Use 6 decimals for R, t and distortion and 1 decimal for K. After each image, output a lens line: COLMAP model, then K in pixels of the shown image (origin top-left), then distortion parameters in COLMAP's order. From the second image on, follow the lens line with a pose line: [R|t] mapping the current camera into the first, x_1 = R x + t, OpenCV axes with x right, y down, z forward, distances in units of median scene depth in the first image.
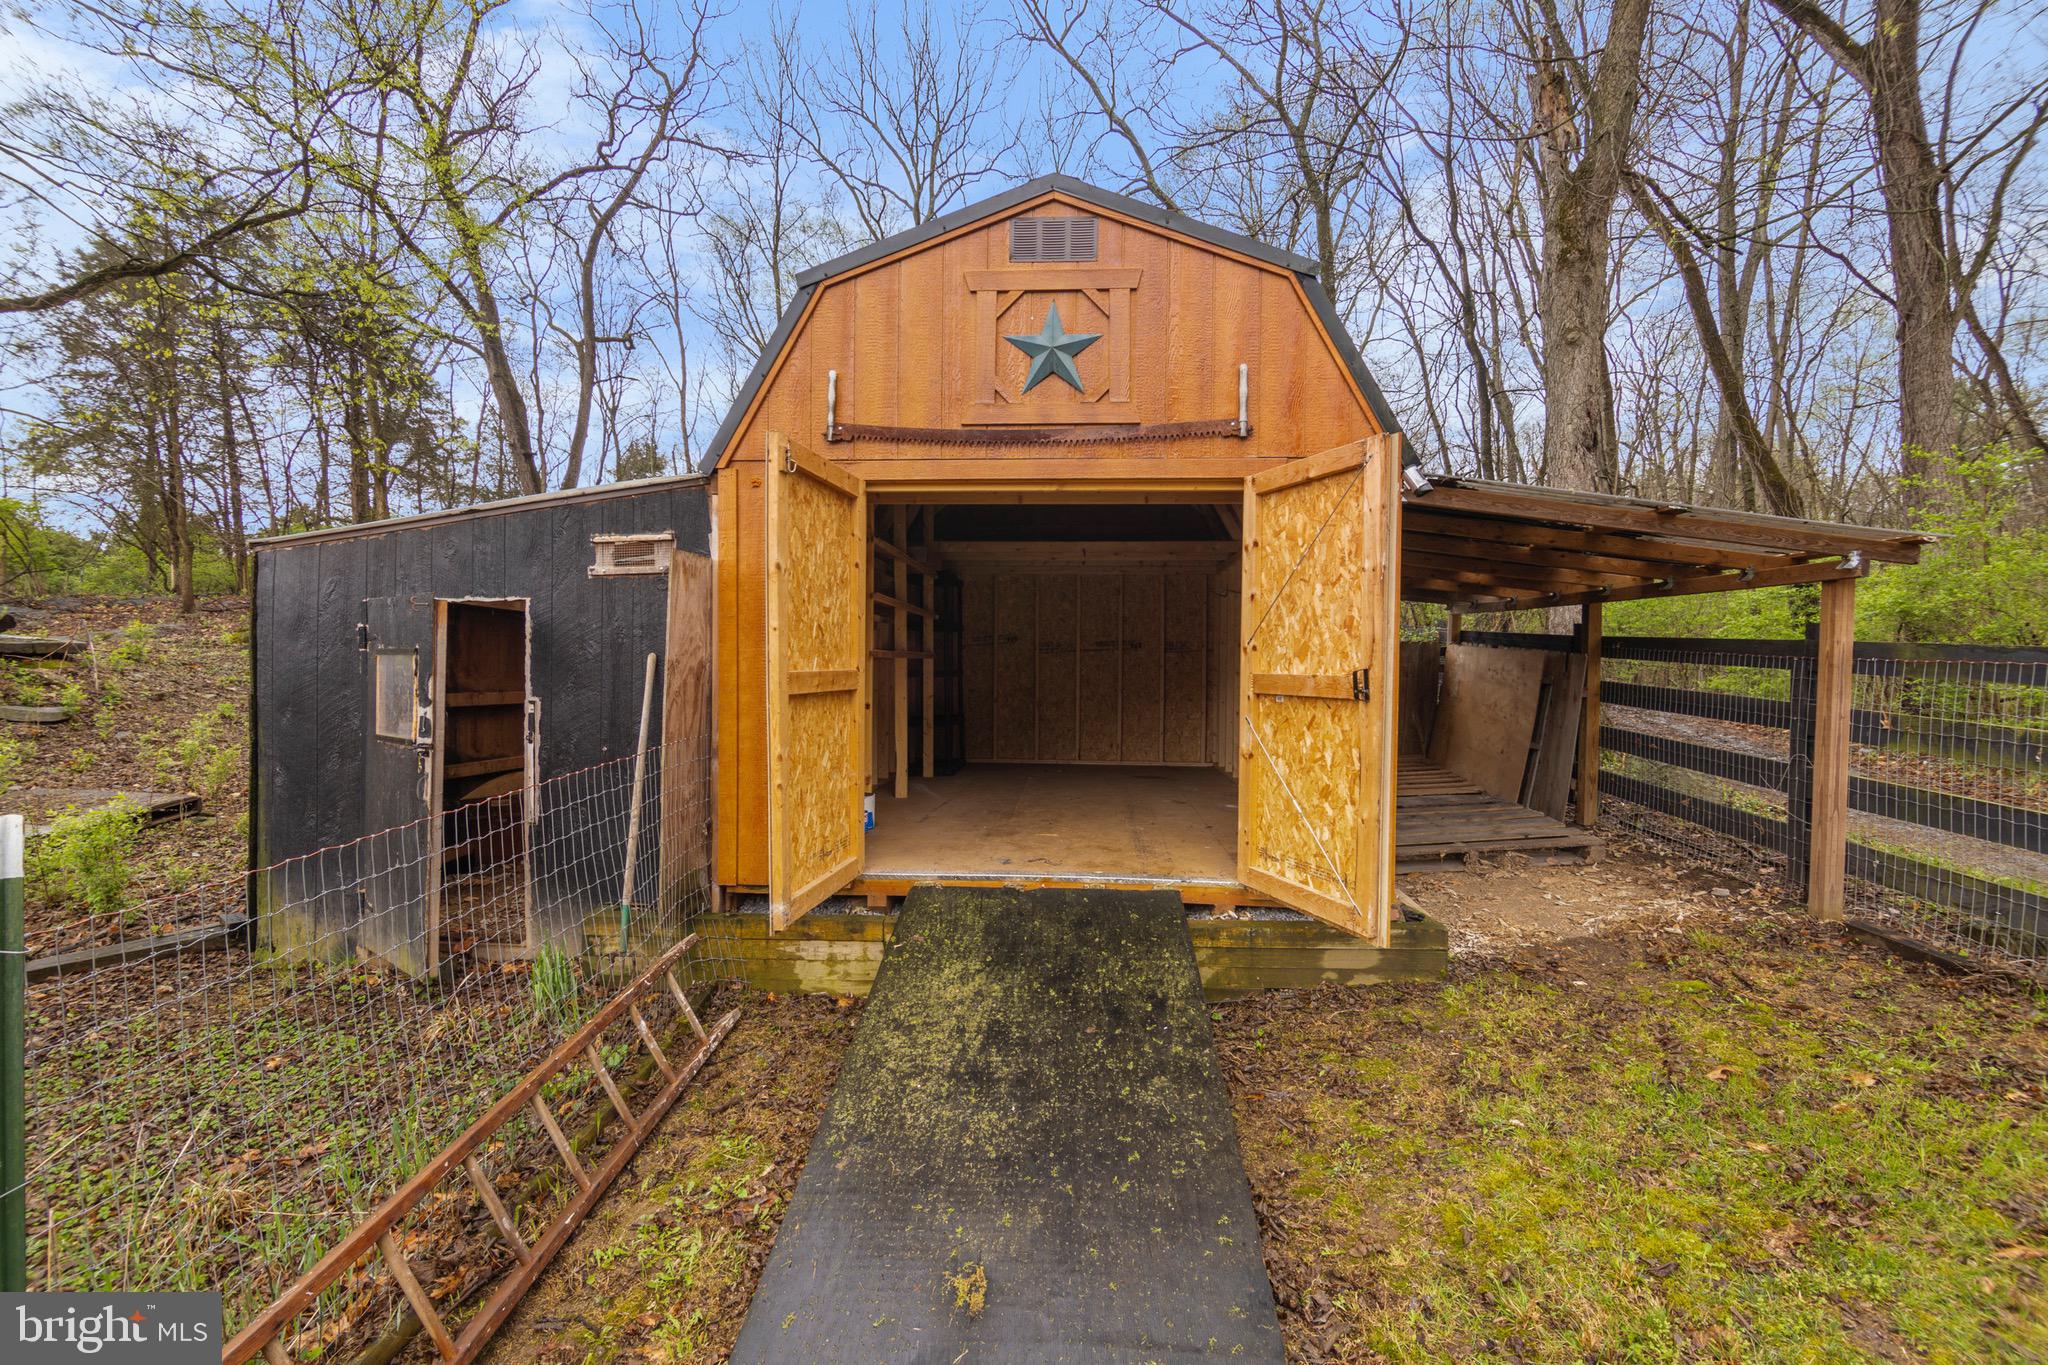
lens RADIAL K [[913.1, 0, 1018.1], [0, 913.1, 650.5], [0, 0, 1]] dist [0.015360, -0.008108]
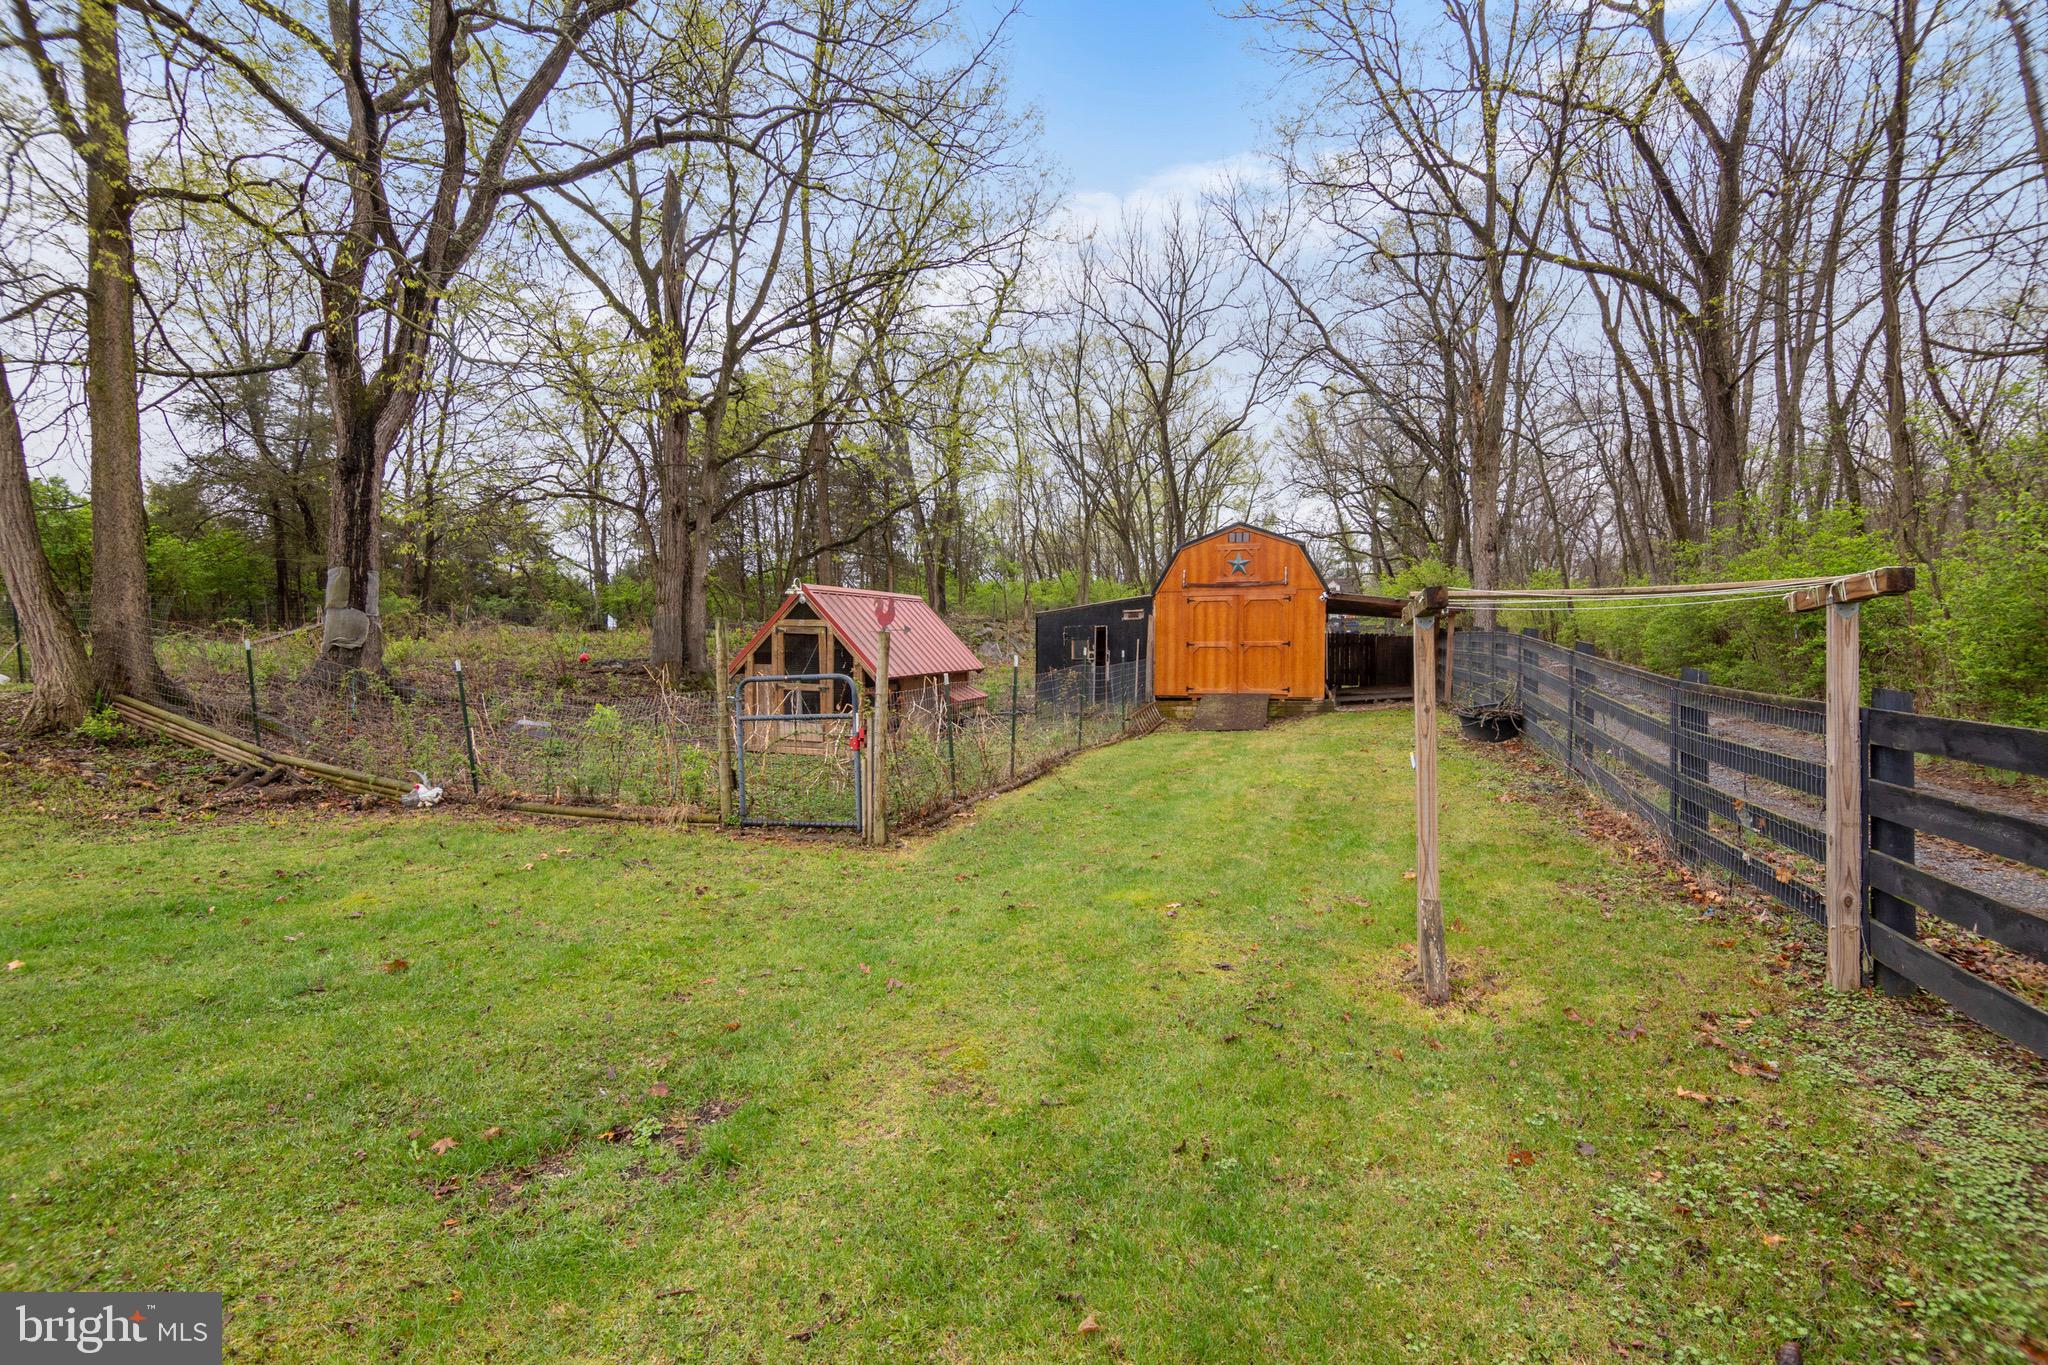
lens RADIAL K [[913.1, 0, 1018.1], [0, 913.1, 650.5], [0, 0, 1]] dist [0.015360, -0.008108]
pose [[0.968936, -0.001892, -0.247306, 0.085728], [0.001413, 0.999997, -0.002112, 0.059921], [0.247309, 0.001697, 0.968935, -3.009960]]
